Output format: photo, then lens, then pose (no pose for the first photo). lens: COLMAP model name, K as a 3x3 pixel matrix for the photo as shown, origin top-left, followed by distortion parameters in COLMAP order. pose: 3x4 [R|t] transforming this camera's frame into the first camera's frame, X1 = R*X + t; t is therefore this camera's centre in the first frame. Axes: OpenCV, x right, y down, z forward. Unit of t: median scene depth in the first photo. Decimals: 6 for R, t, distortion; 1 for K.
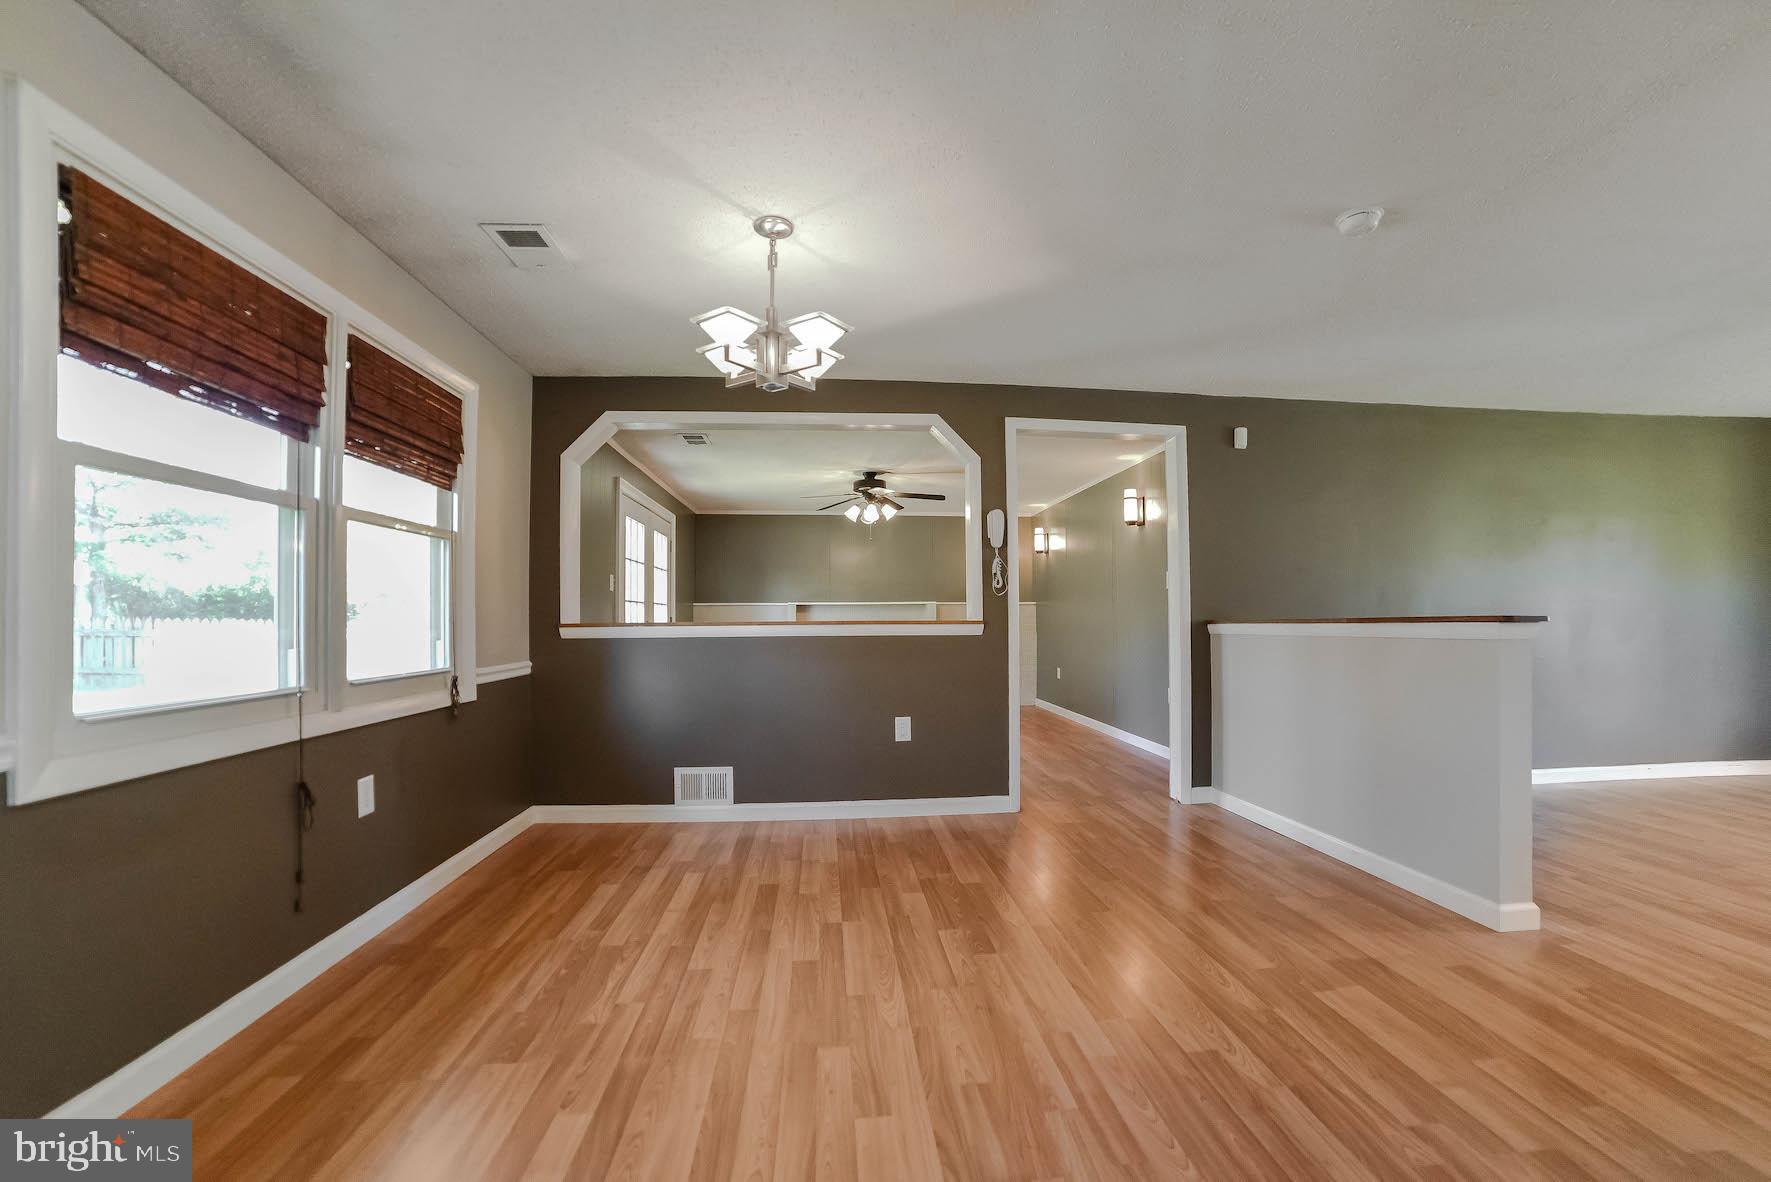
lens RADIAL K [[731.8, 0, 888.4], [0, 731.8, 604.8], [0, 0, 1]] dist [-0.061833, 0.009629]
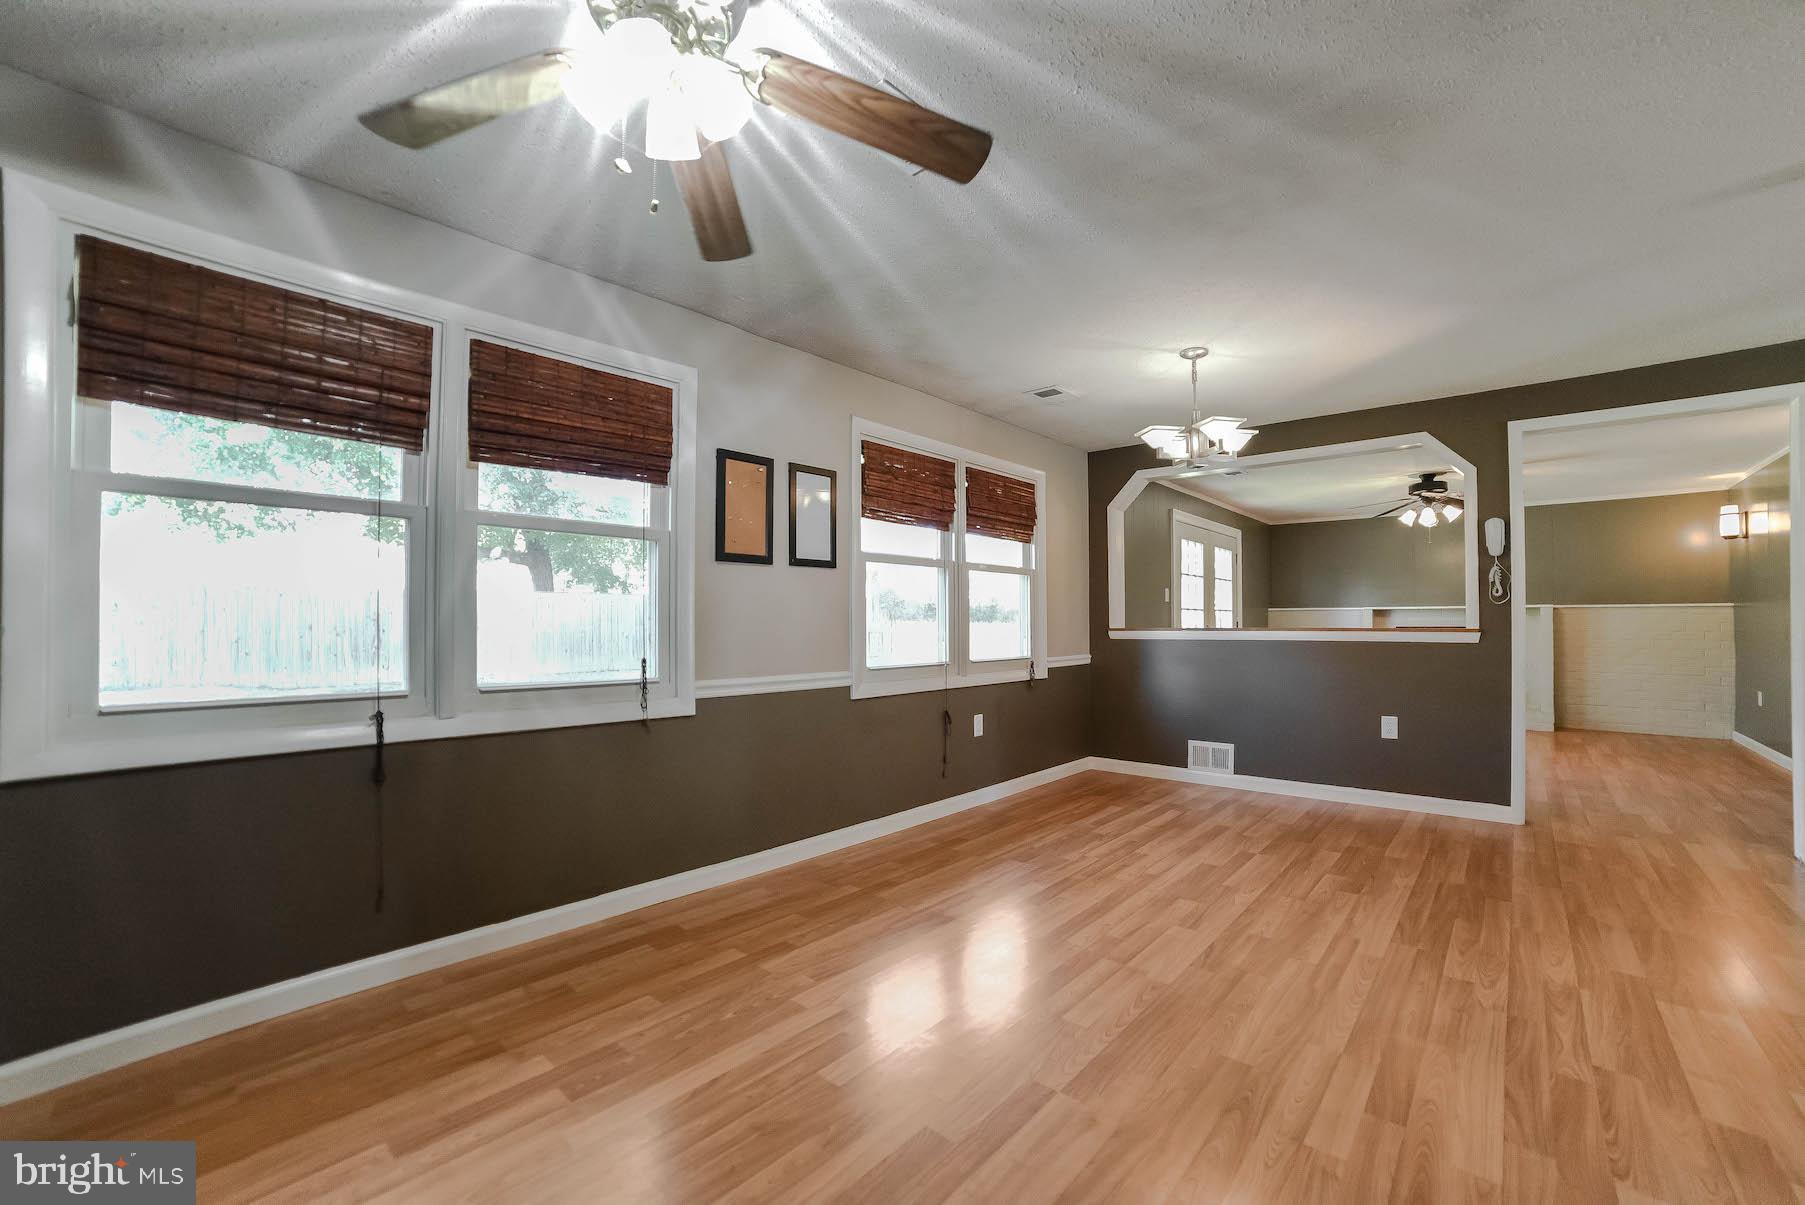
lens RADIAL K [[745.9, 0, 916.2], [0, 745.9, 621.2], [0, 0, 1]] dist [-0.061833, 0.009629]
pose [[0.693577, 0.003254, -0.720375, 0.412487], [0.011647, 0.999808, 0.015729, -0.018342], [0.720288, -0.019299, 0.693406, -0.336515]]
